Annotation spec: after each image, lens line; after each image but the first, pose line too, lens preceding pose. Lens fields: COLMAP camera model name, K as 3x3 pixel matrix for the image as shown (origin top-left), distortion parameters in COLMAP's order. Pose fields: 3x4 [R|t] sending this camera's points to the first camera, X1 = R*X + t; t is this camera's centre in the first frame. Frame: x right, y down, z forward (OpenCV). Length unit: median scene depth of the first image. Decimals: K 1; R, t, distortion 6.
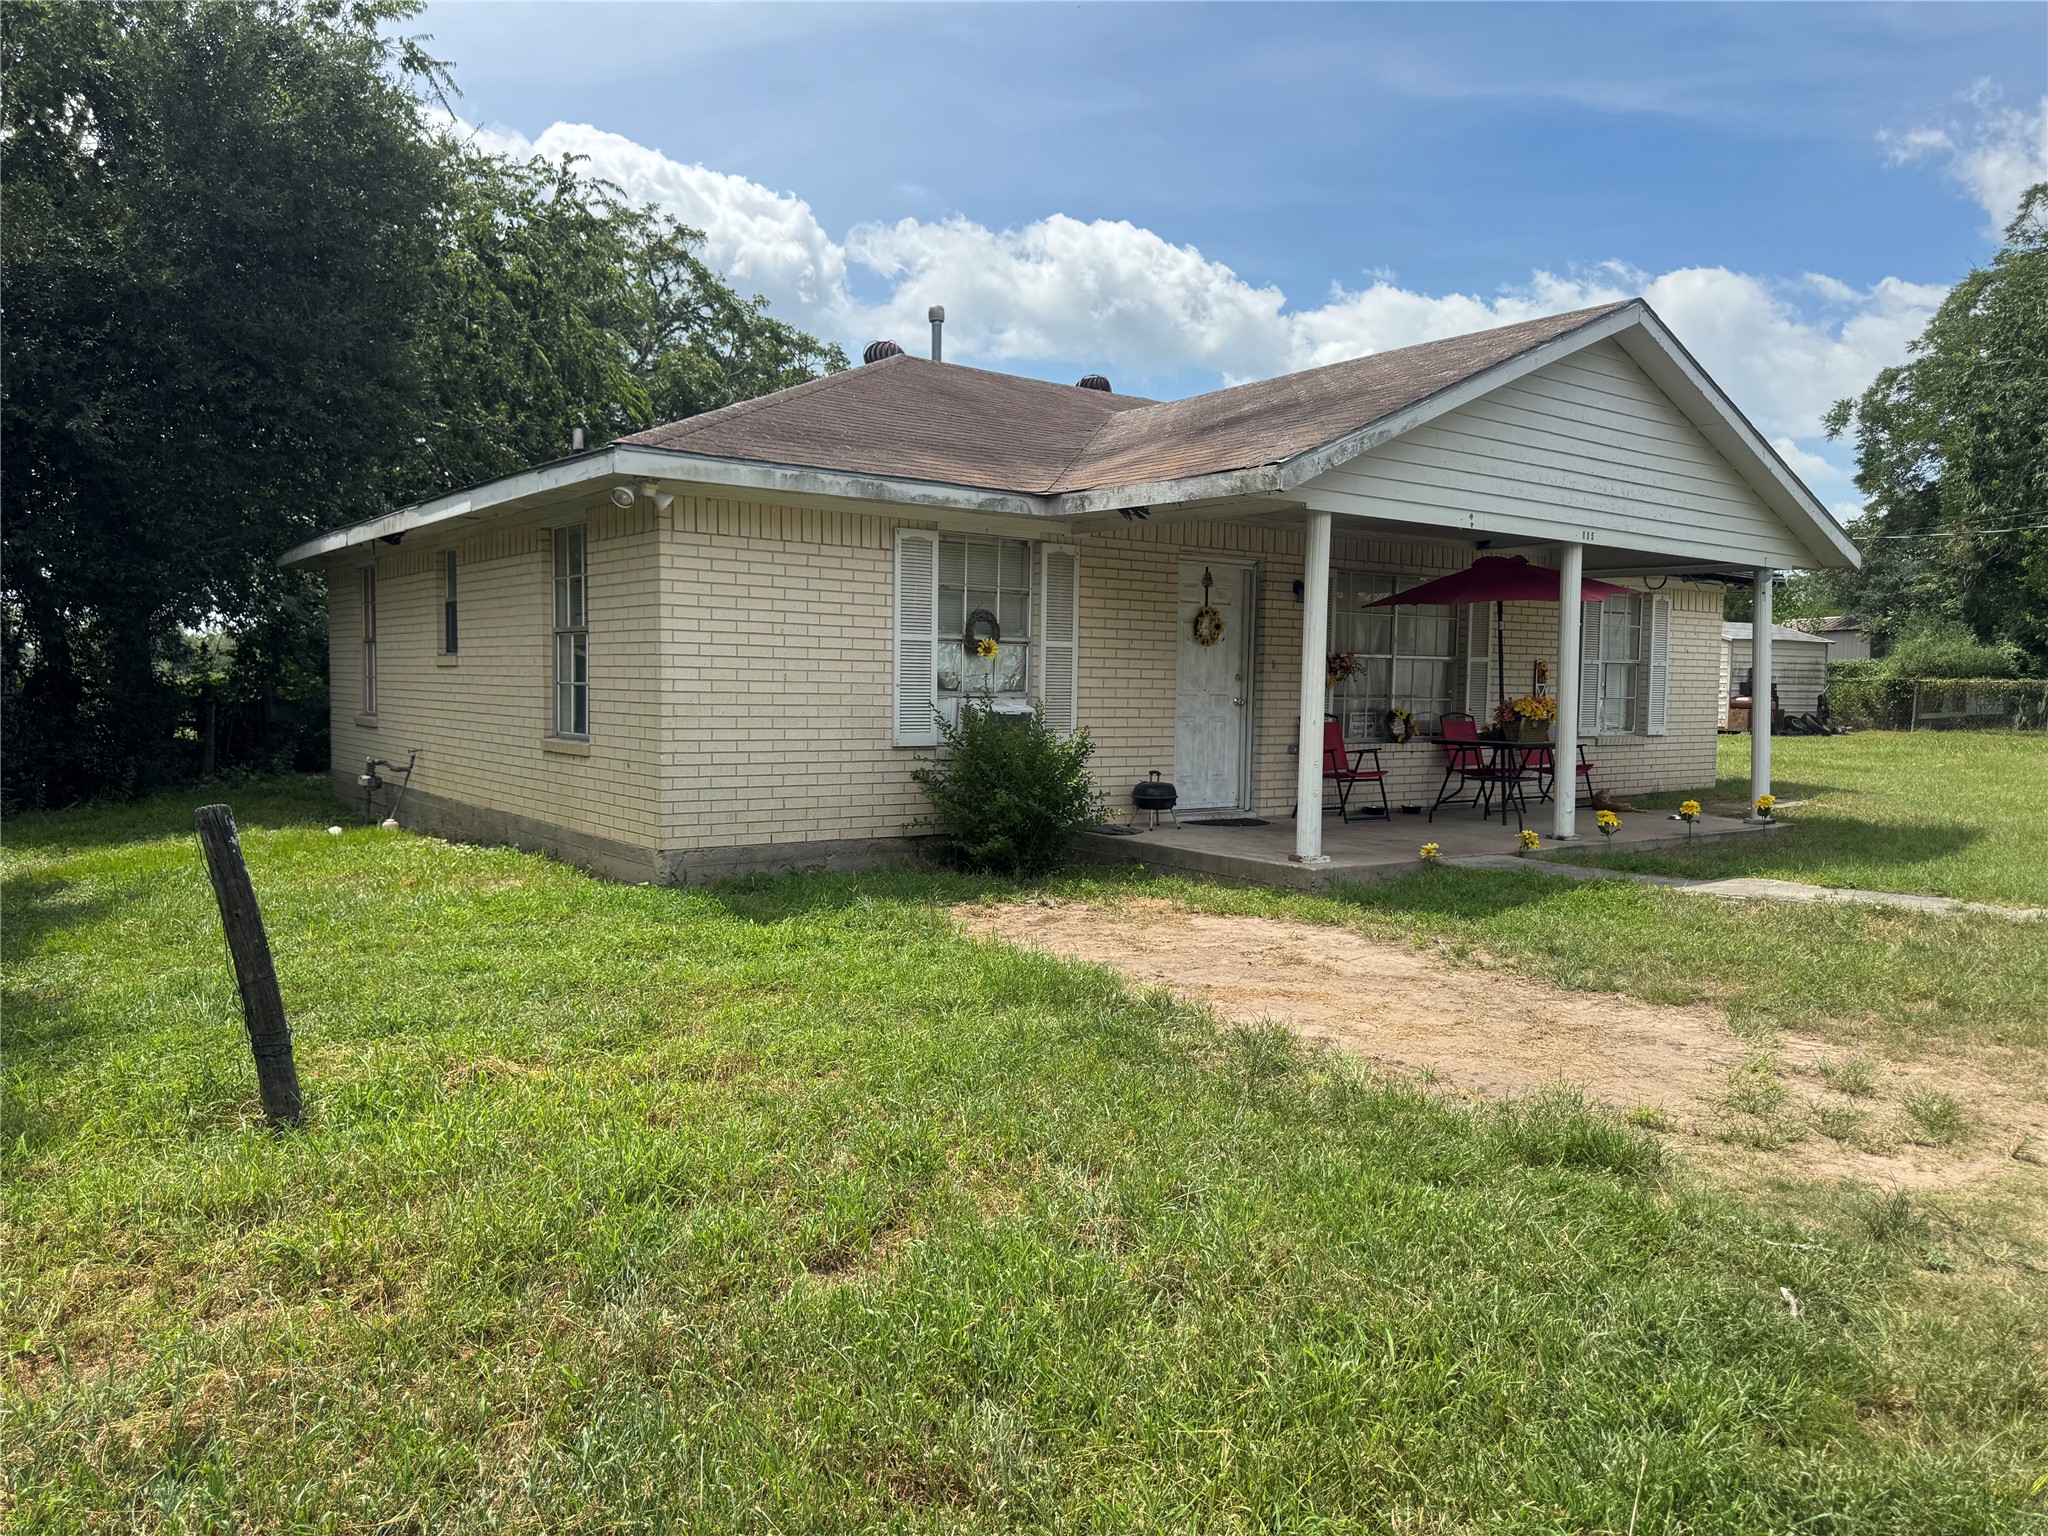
lens RADIAL K [[1443.1, 0, 1017.6], [0, 1443.1, 766.4], [0, 0, 1]] dist [0.065499, -0.080567]
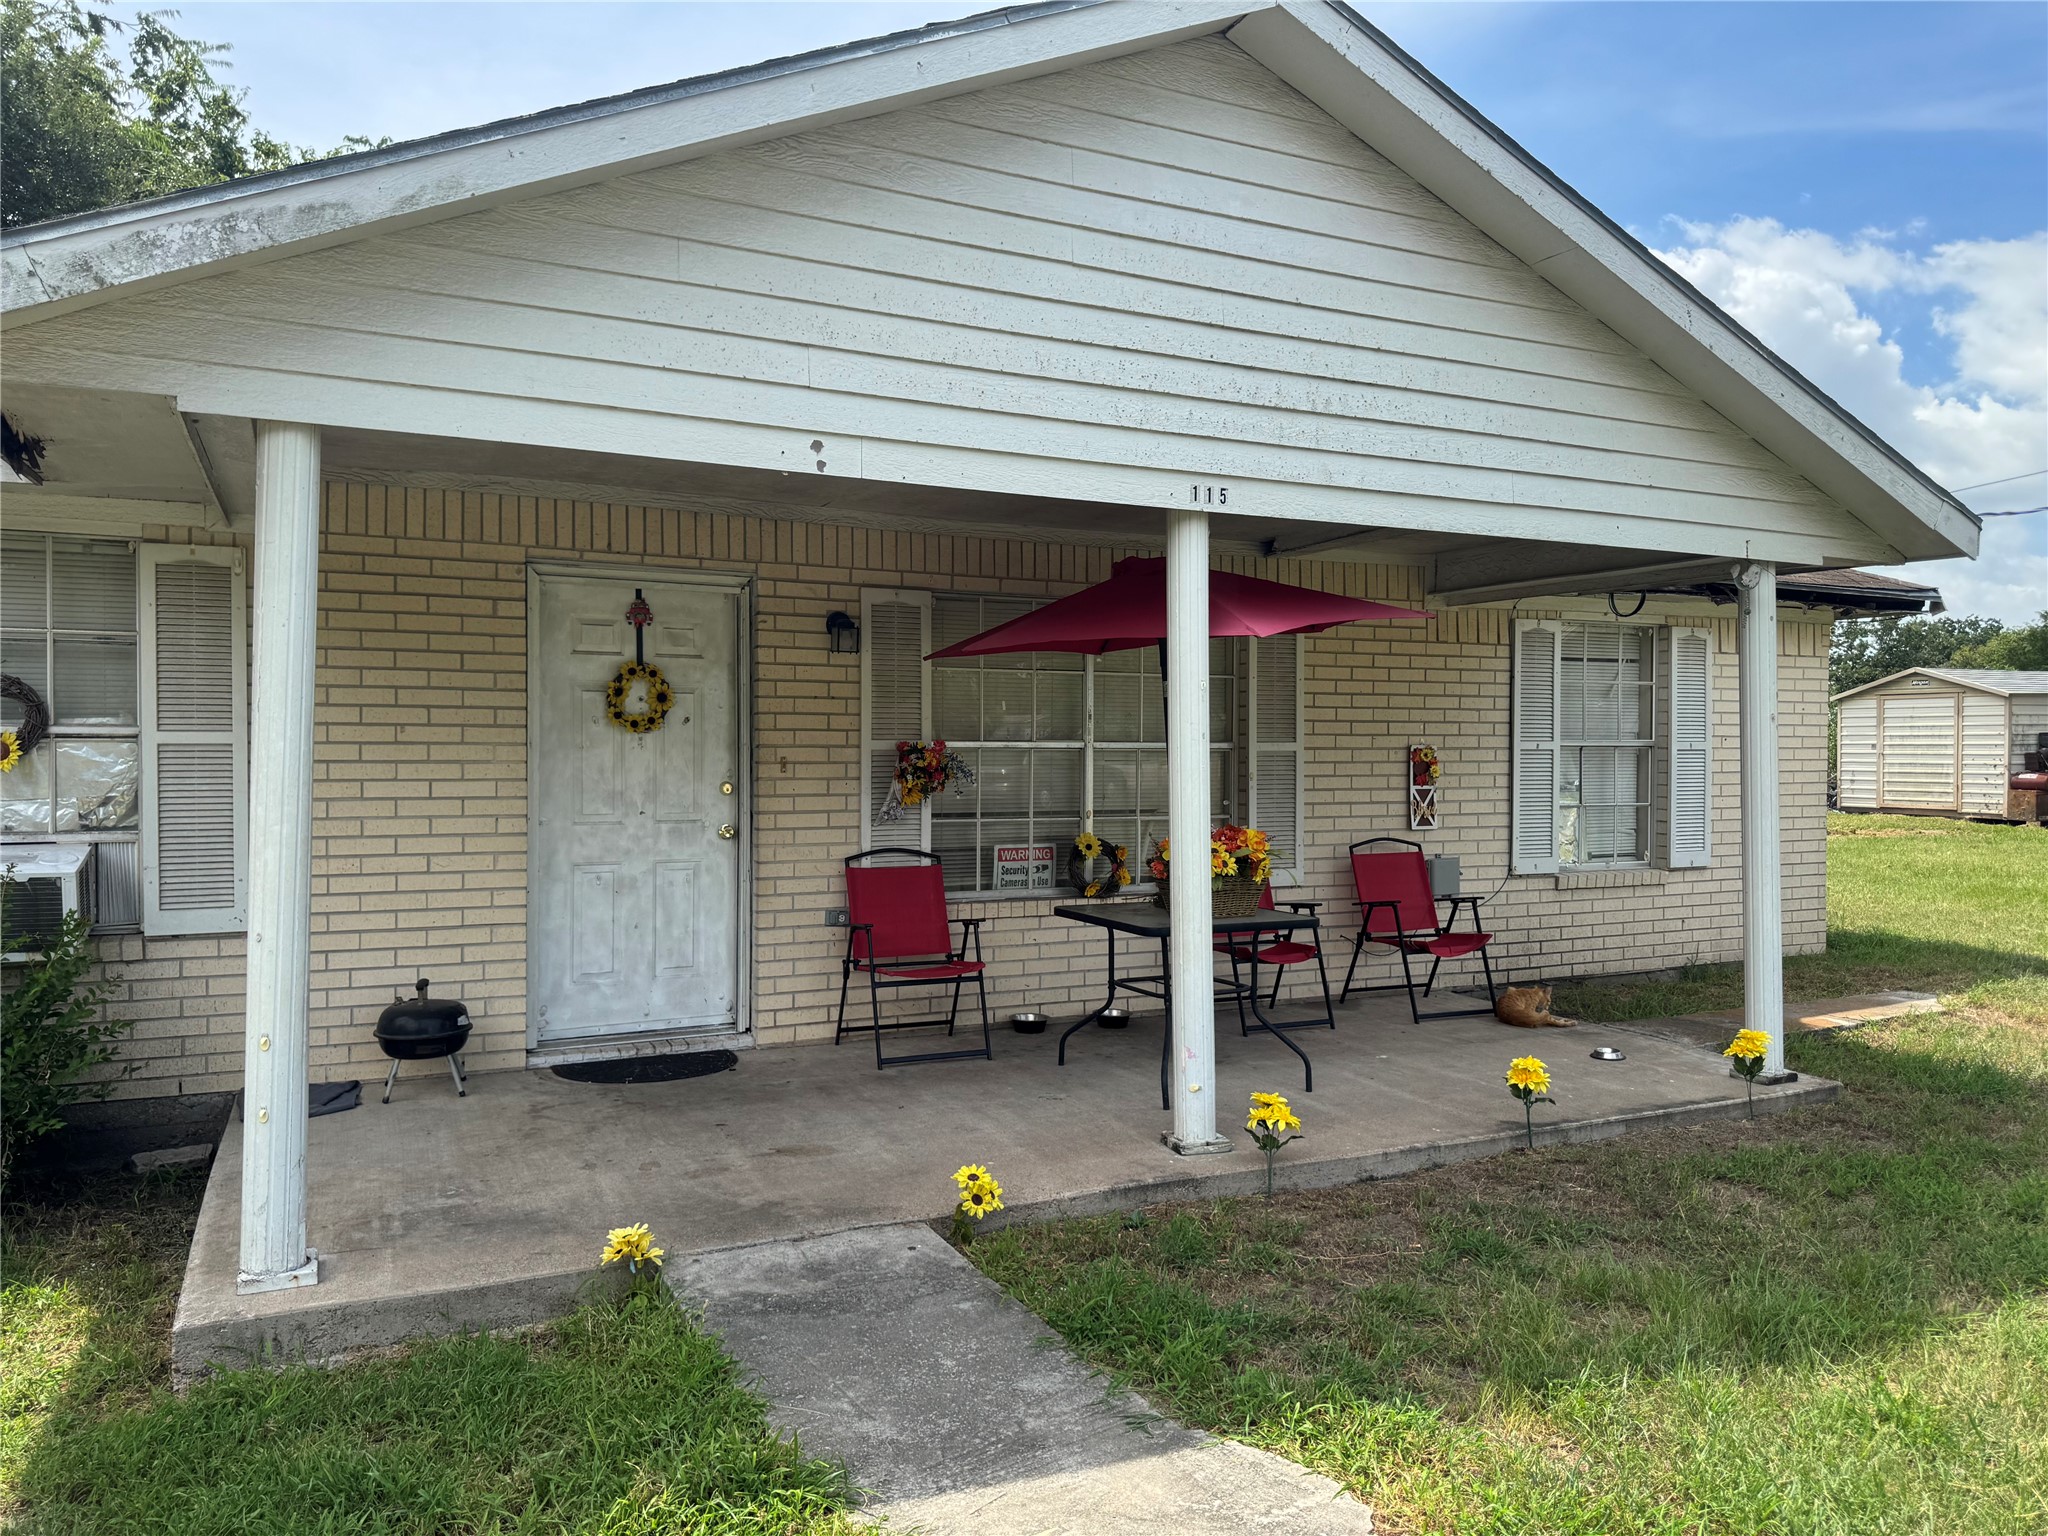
lens RADIAL K [[1443.1, 0, 1027.9], [0, 1443.1, 765.5], [0, 0, 1]] dist [0.065499, -0.080567]
pose [[0.981175, -0.006275, -0.193019, 0.345923], [-0.002255, 0.999031, -0.043945, -0.042824], [0.193107, 0.043553, 0.980211, 0.444721]]
